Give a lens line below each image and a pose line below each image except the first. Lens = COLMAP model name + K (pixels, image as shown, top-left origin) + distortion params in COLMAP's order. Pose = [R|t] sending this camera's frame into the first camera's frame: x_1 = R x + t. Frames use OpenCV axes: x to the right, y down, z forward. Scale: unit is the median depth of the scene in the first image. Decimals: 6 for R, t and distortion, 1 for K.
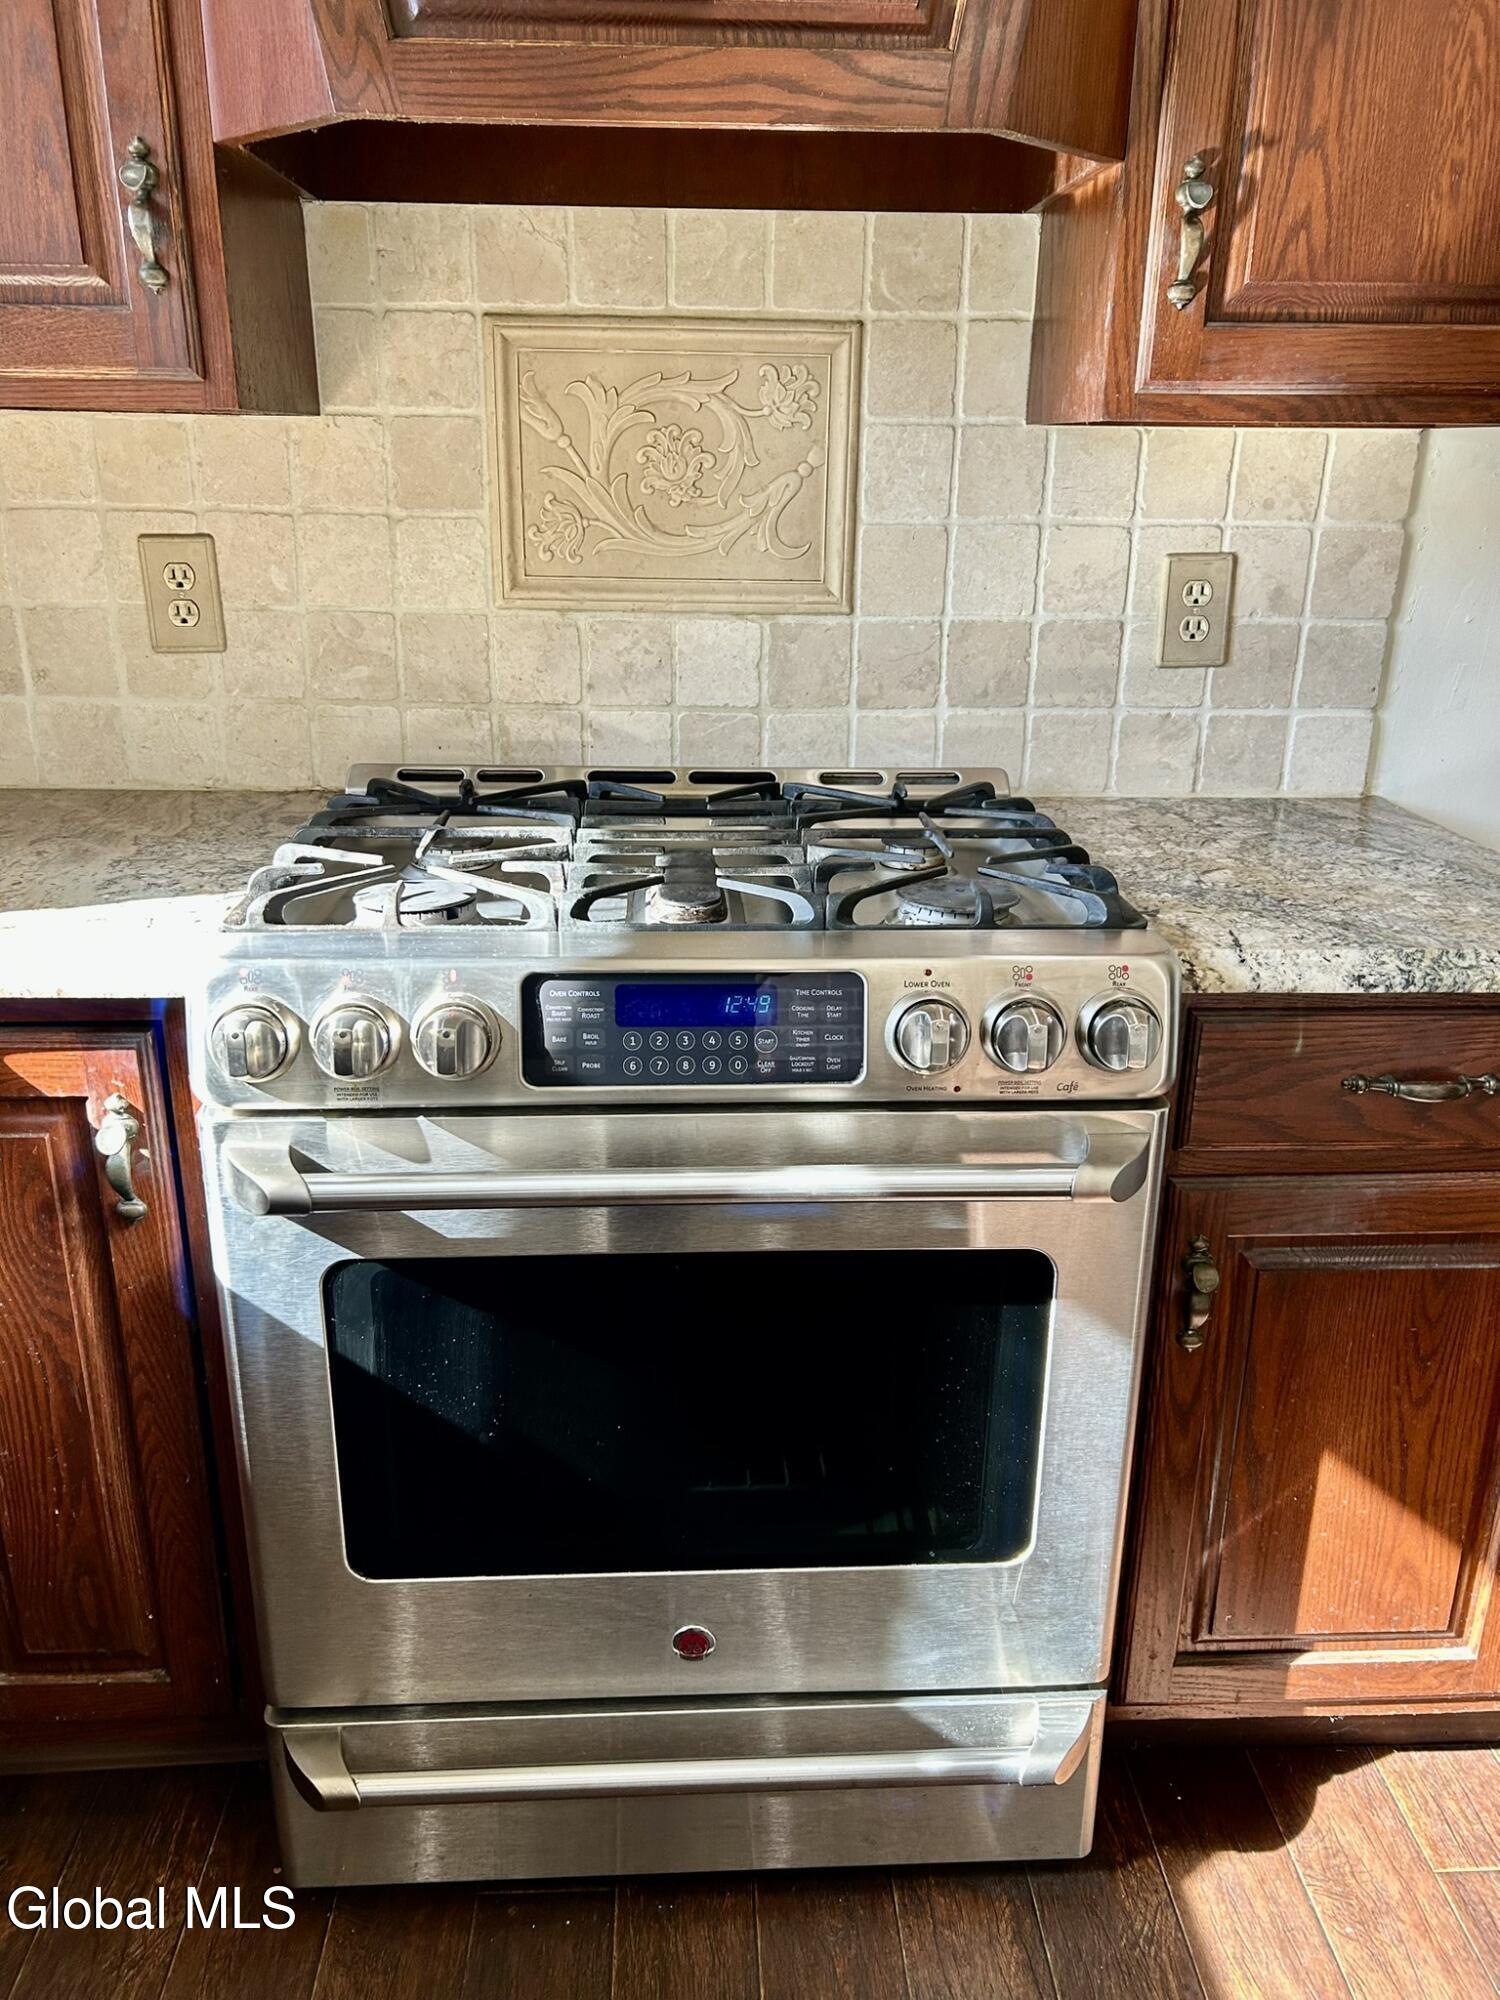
lens RADIAL K [[1510.4, 0, 753.2], [0, 1510.4, 1019.1], [0, 0, 1]] dist [0.029340, -0.038007]
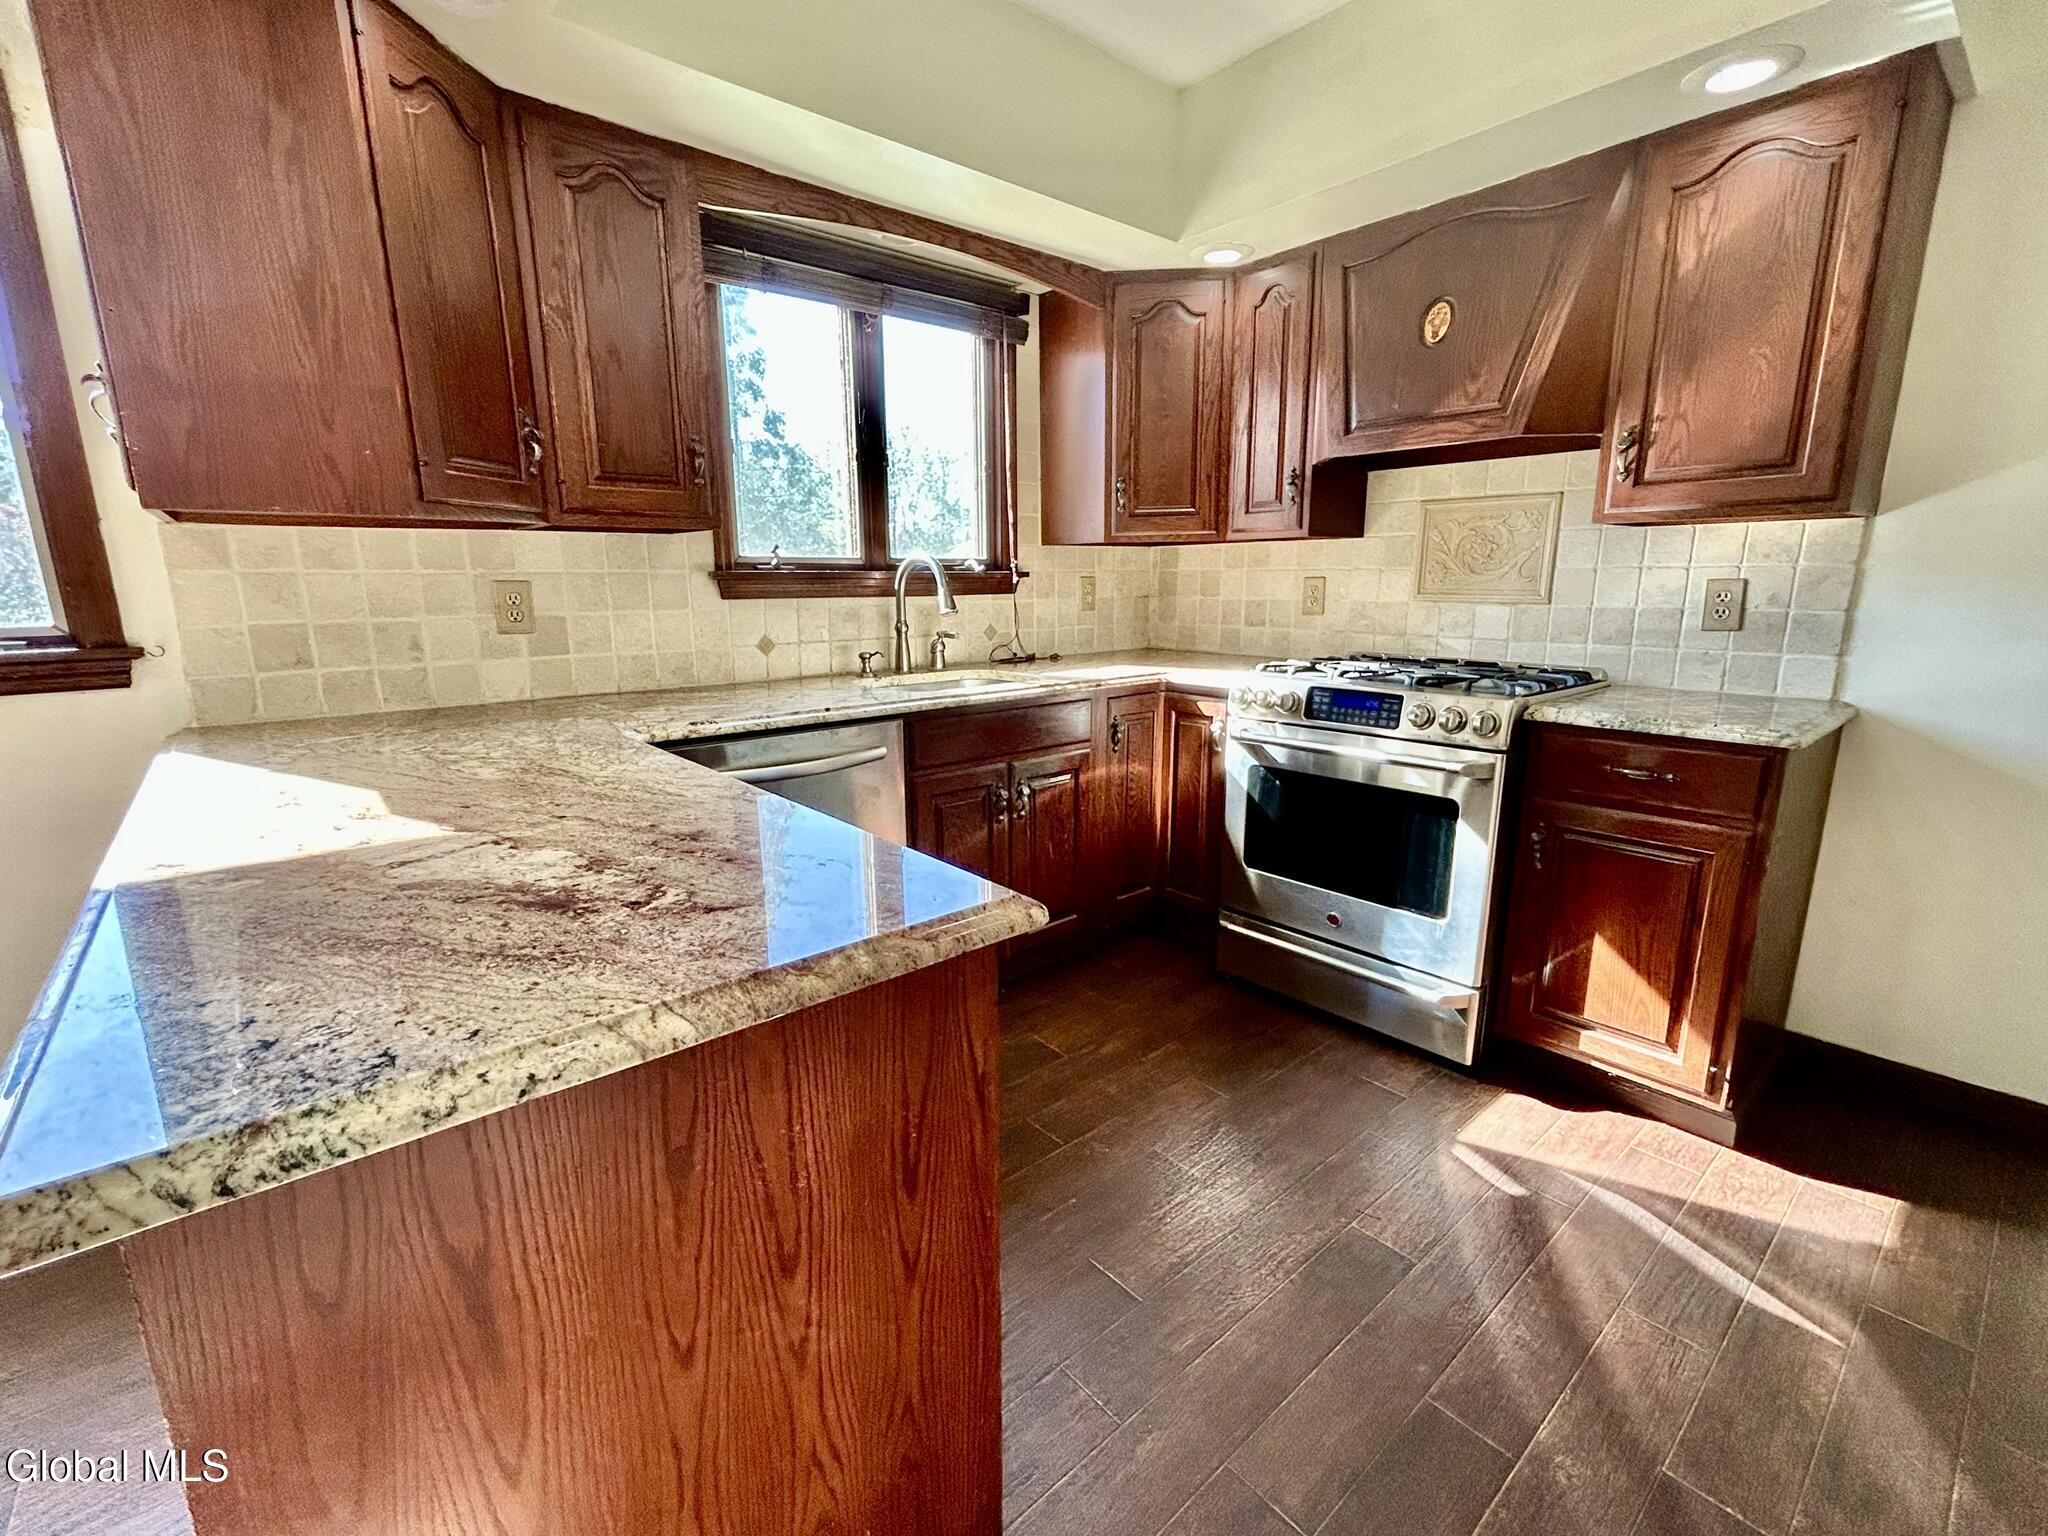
lens RADIAL K [[897.8, 0, 1022.8], [0, 897.8, 769.7], [0, 0, 1]] dist [-0.003113, 0.000539]
pose [[0.615593, 0.150441, -0.773571, 0.754254], [-0.259094, 0.965677, -0.018381, 0.257941], [0.744255, 0.211743, 0.633443, -0.540006]]
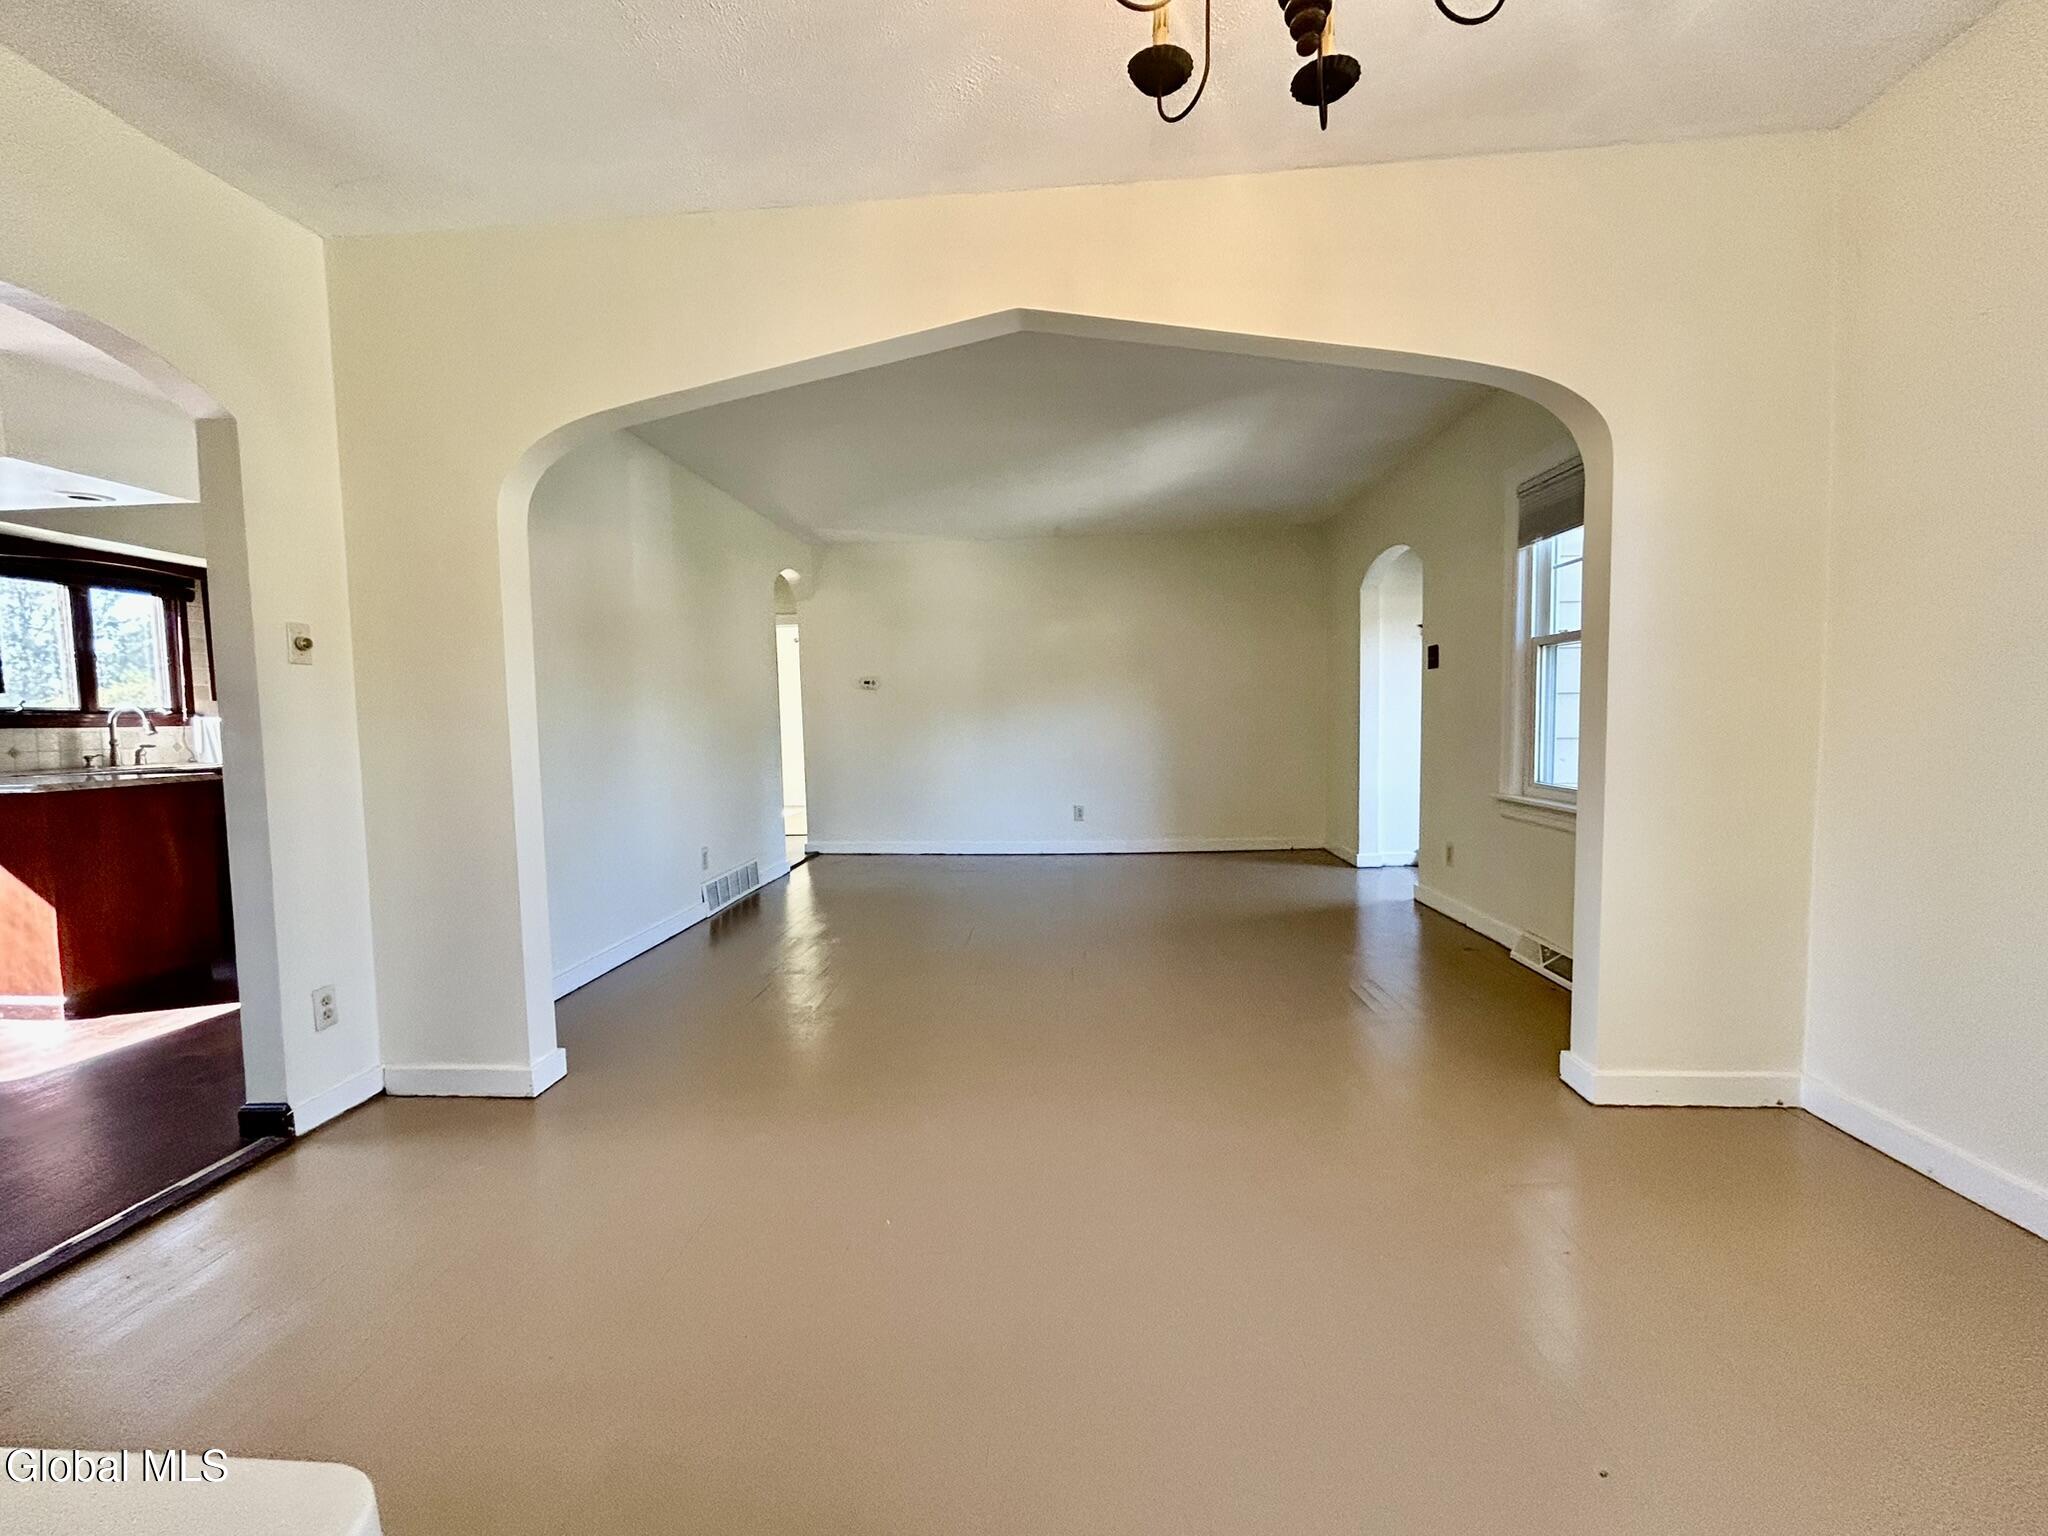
lens RADIAL K [[820.8, 0, 1016.4], [0, 820.8, 771.1], [0, 0, 1]] dist [-0.003368, 0.000178]
pose [[0.992903, -0.023484, -0.116581, 2.909597], [-0.009755, 0.960921, -0.276651, 0.931290], [0.118522, 0.275825, 0.953873, -2.146009]]
